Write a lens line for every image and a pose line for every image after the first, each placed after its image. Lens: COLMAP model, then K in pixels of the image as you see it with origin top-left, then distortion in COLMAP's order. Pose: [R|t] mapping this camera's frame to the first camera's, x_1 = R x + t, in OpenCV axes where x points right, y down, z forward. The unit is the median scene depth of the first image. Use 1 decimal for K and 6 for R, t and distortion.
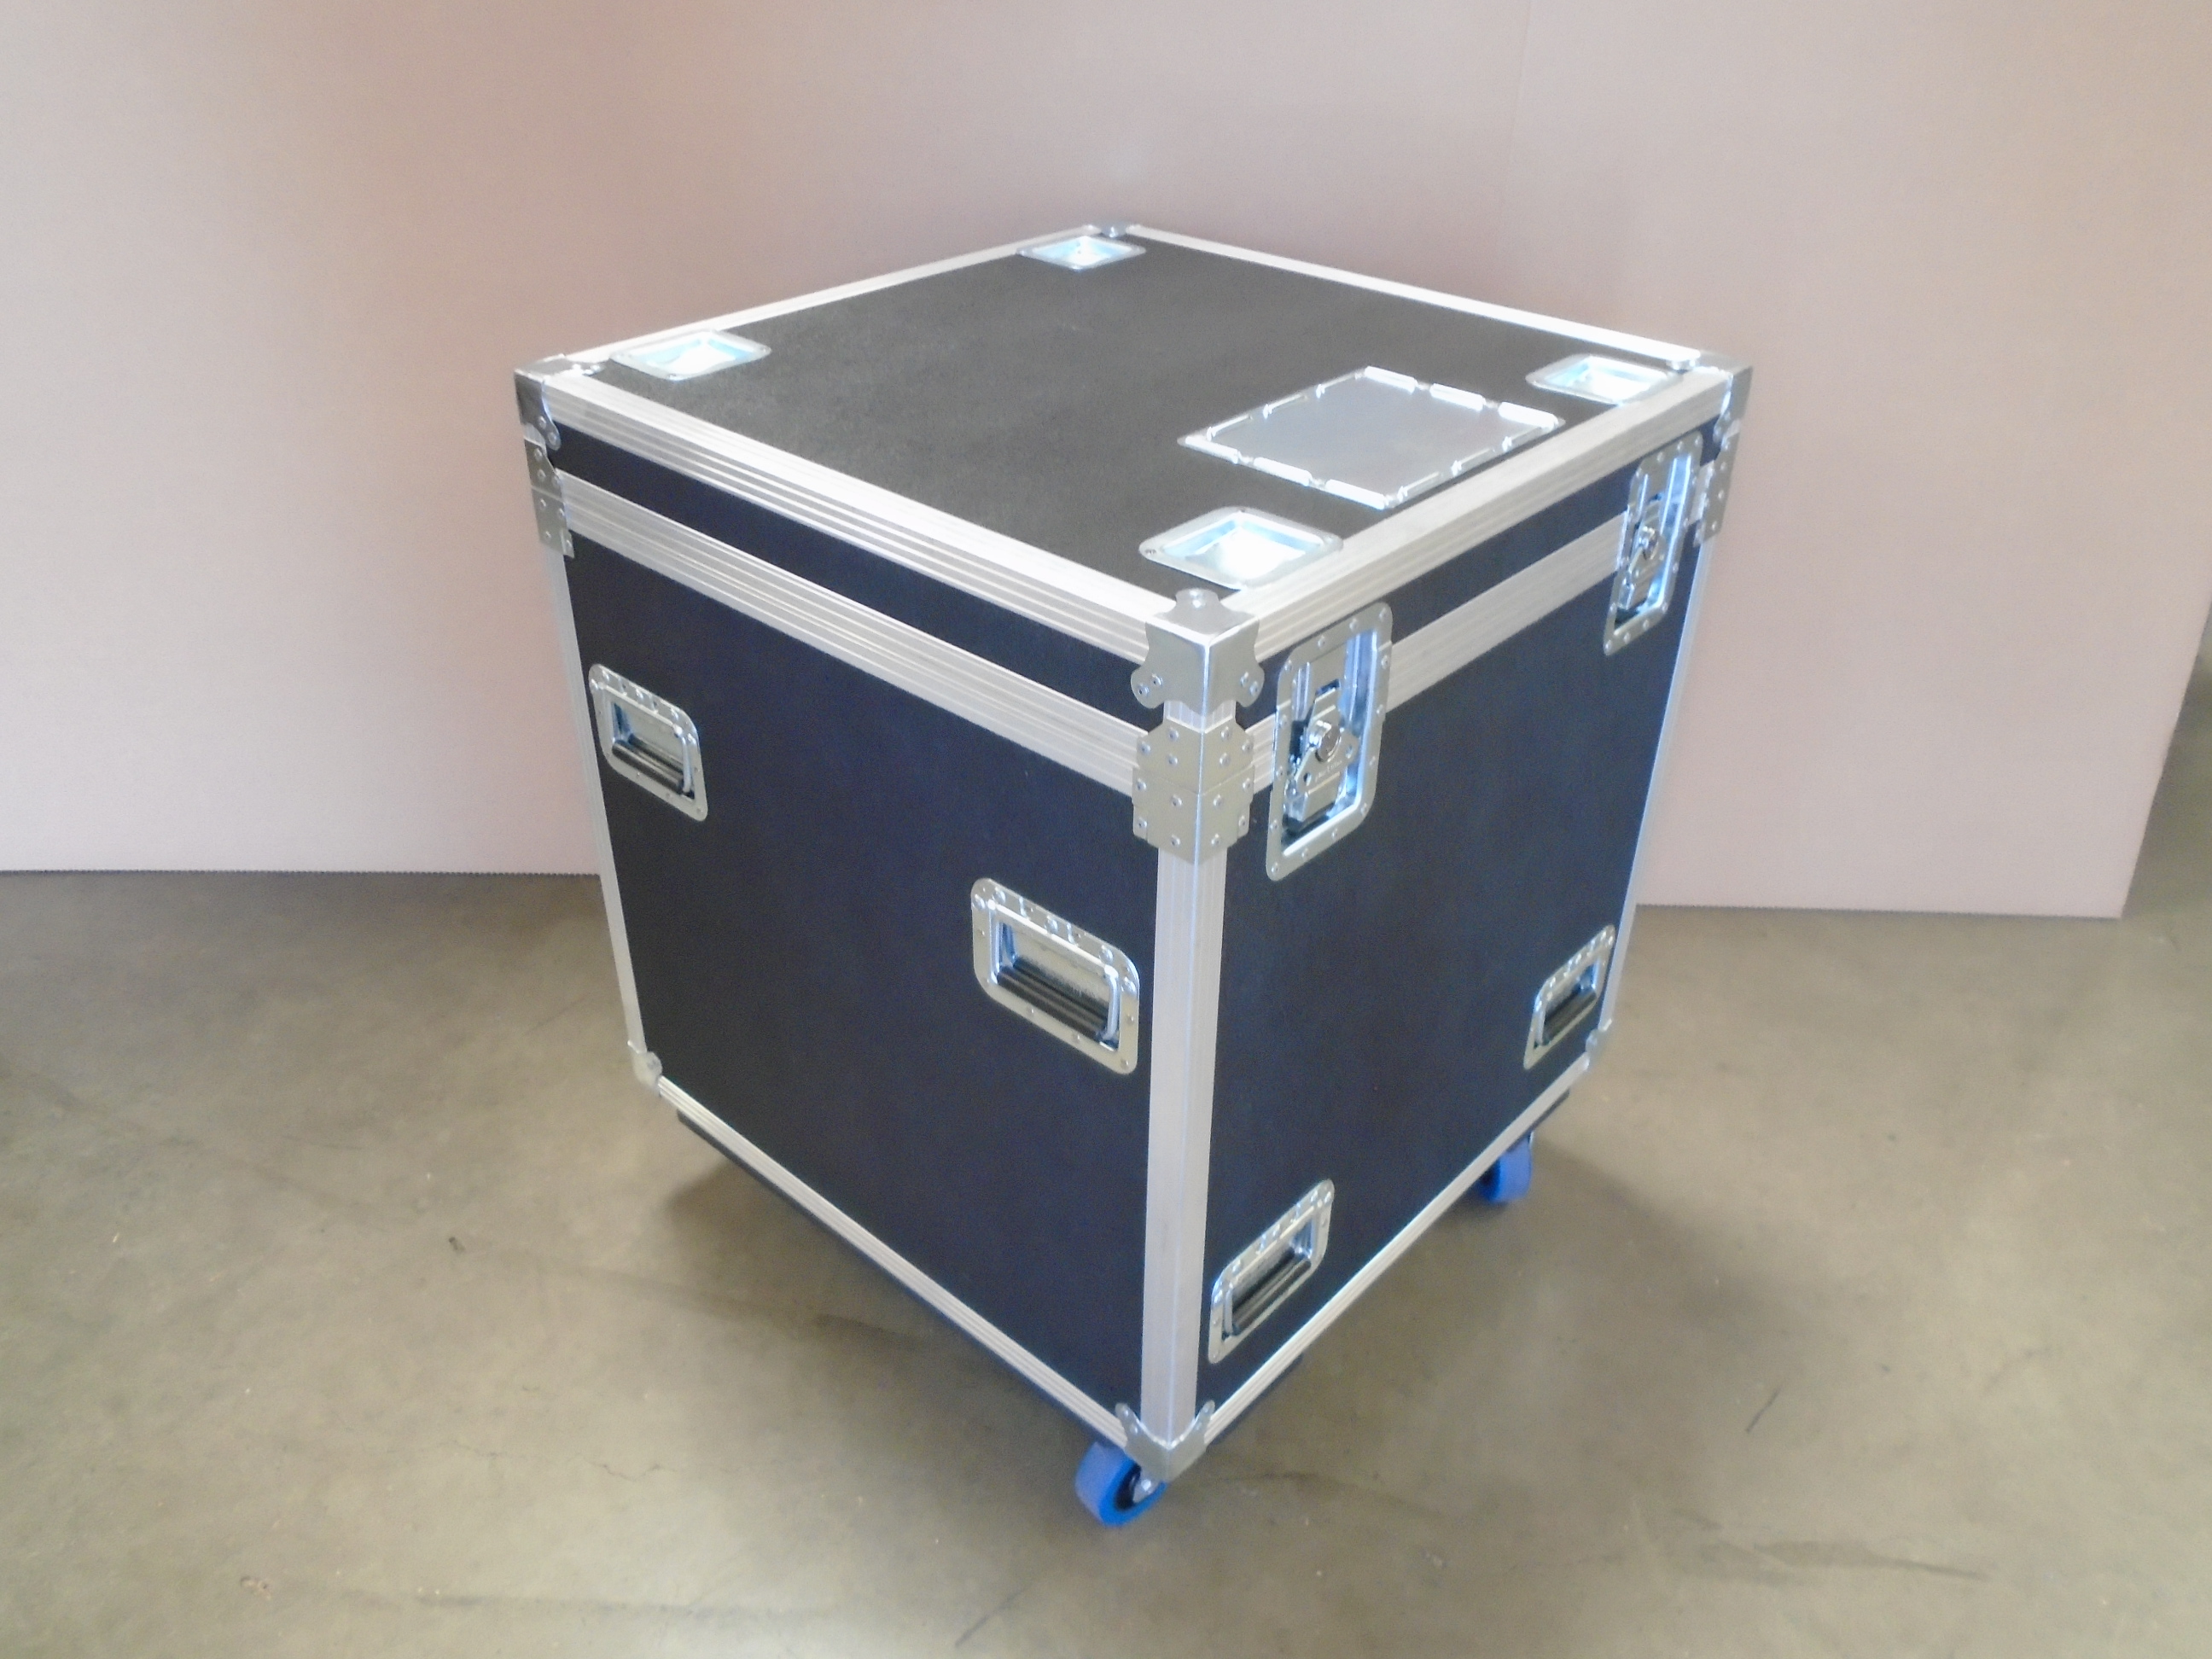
lens RADIAL K [[1715.5, 0, 1102.3], [0, 1715.5, 819.7], [0, 0, 1]] dist [-0.006165, -0.003443]
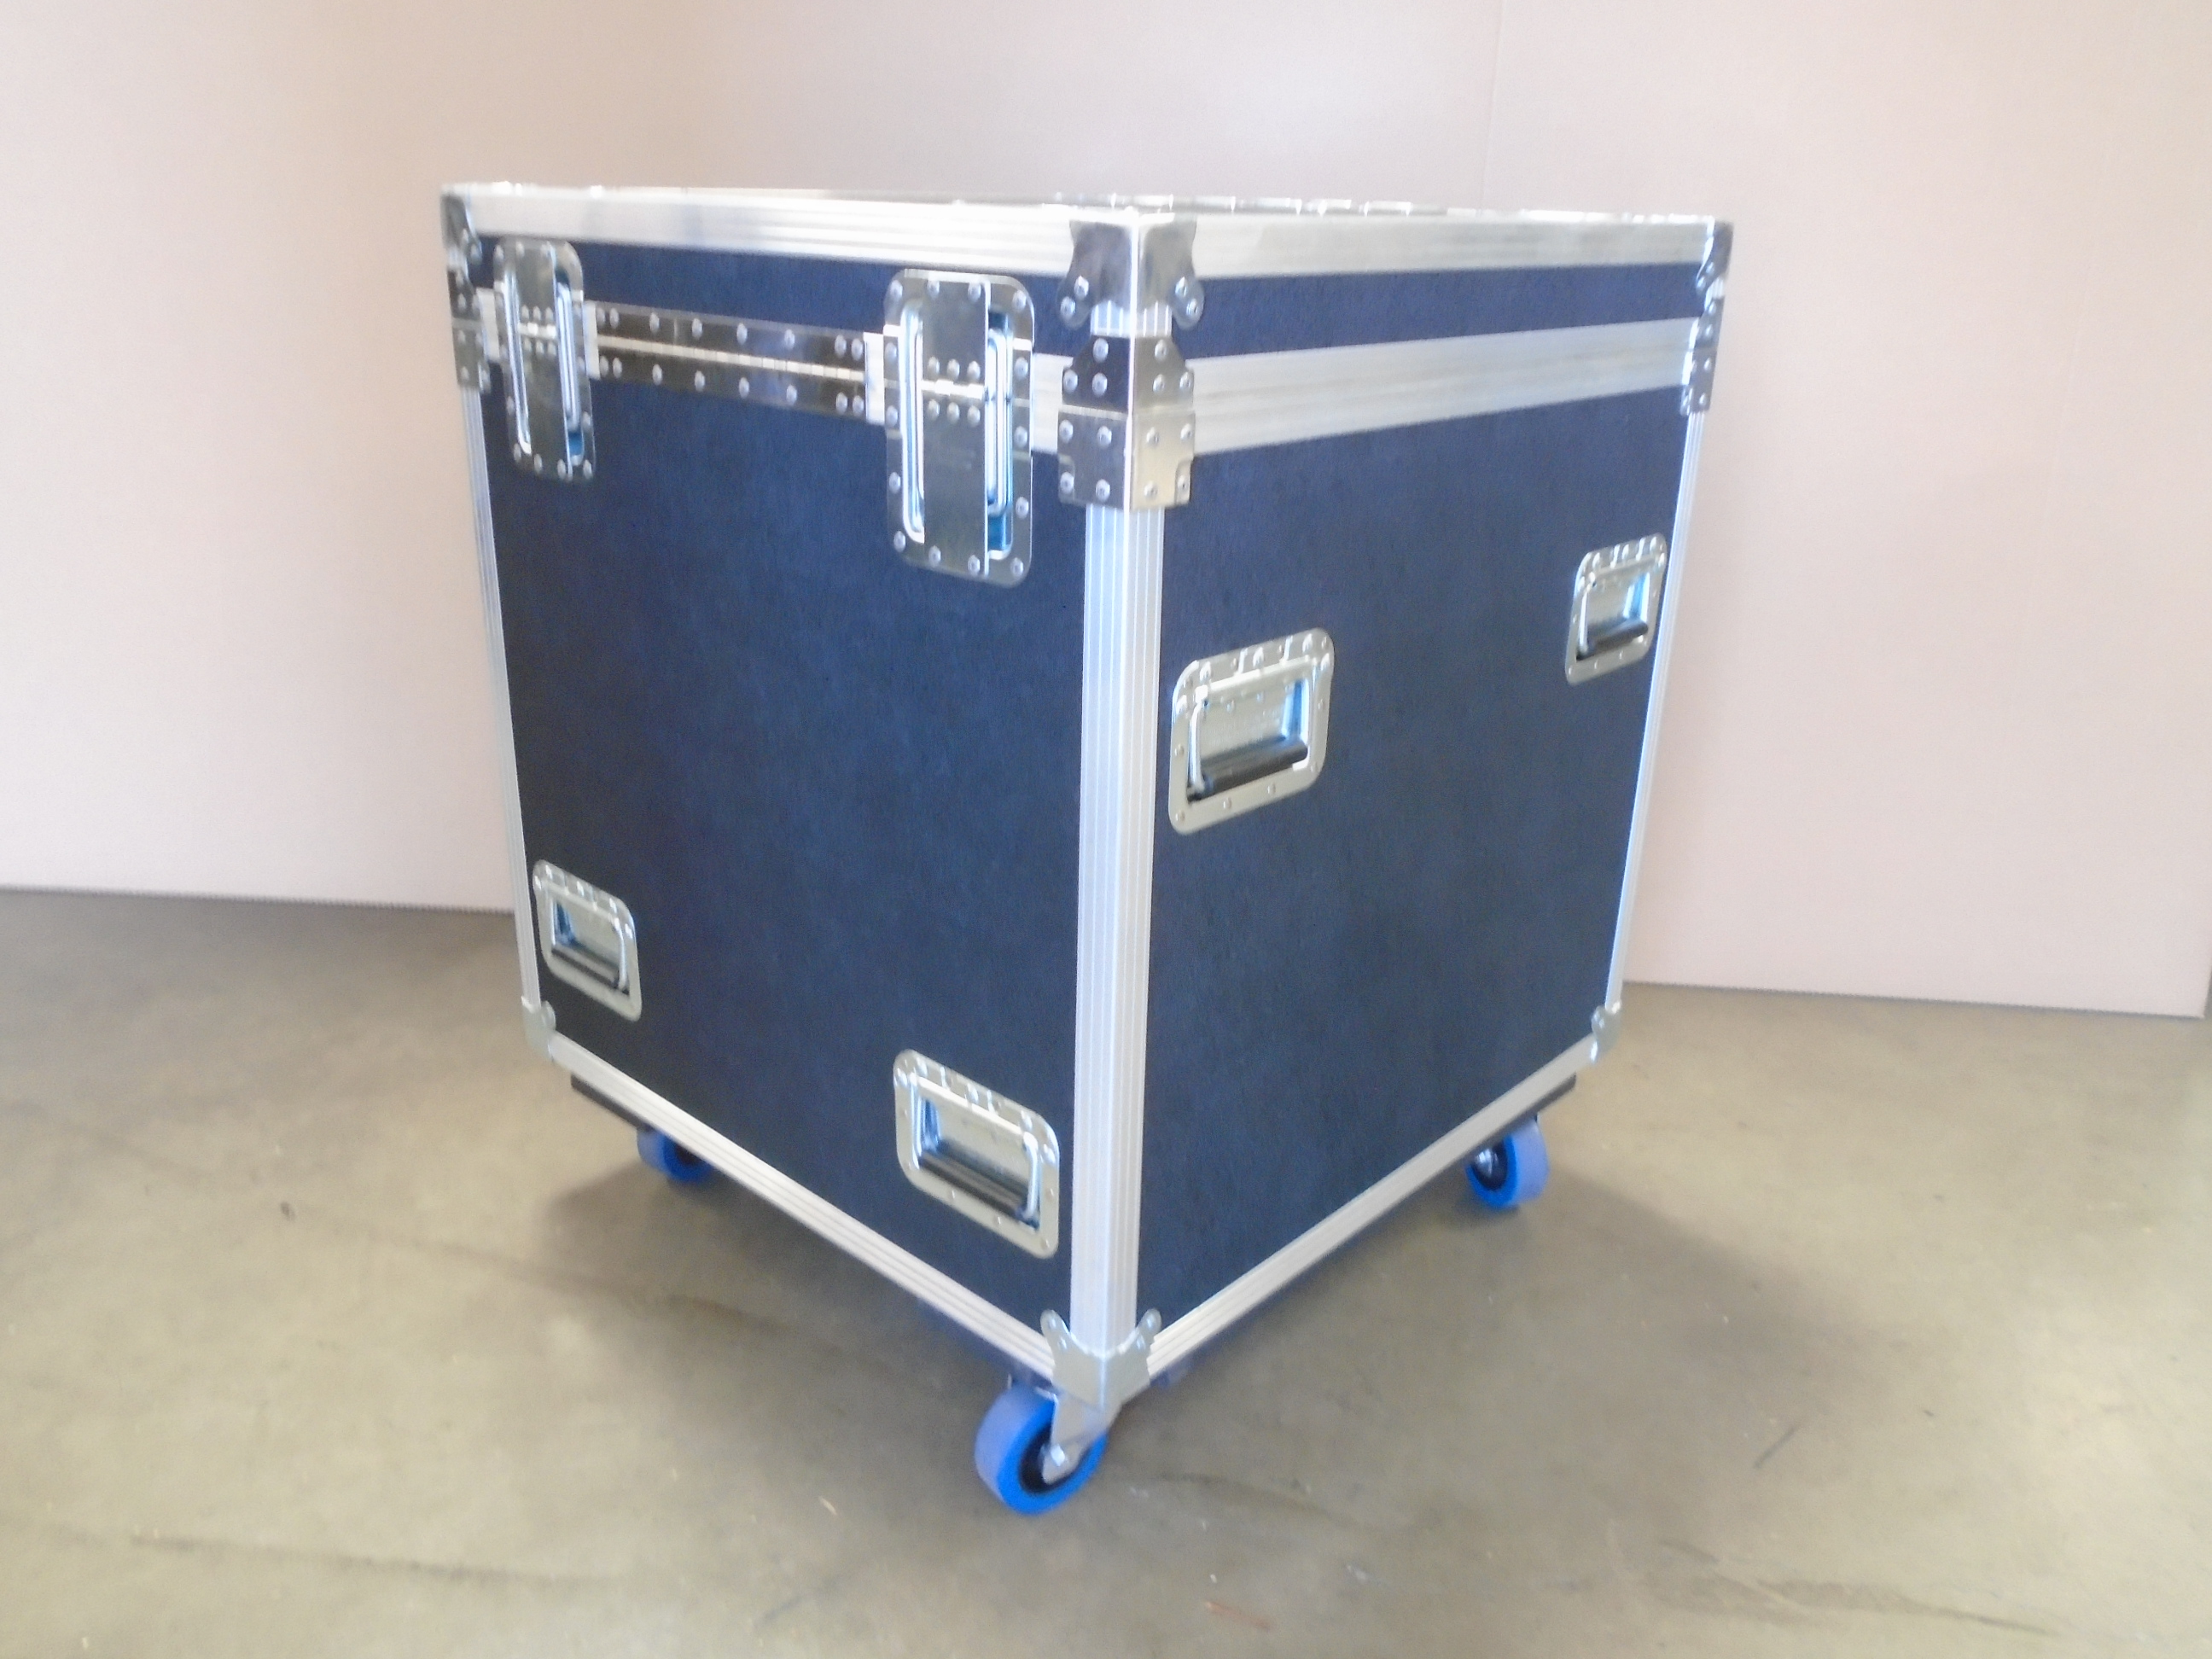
lens RADIAL K [[1715.5, 0, 1102.3], [0, 1715.5, 819.7], [0, 0, 1]] dist [-0.006165, -0.003443]
pose [[0.997981, 0.033271, -0.054108, 0.107469], [-0.043566, 0.978438, -0.201896, 0.256959], [0.046224, 0.203845, 0.977911, 0.130141]]
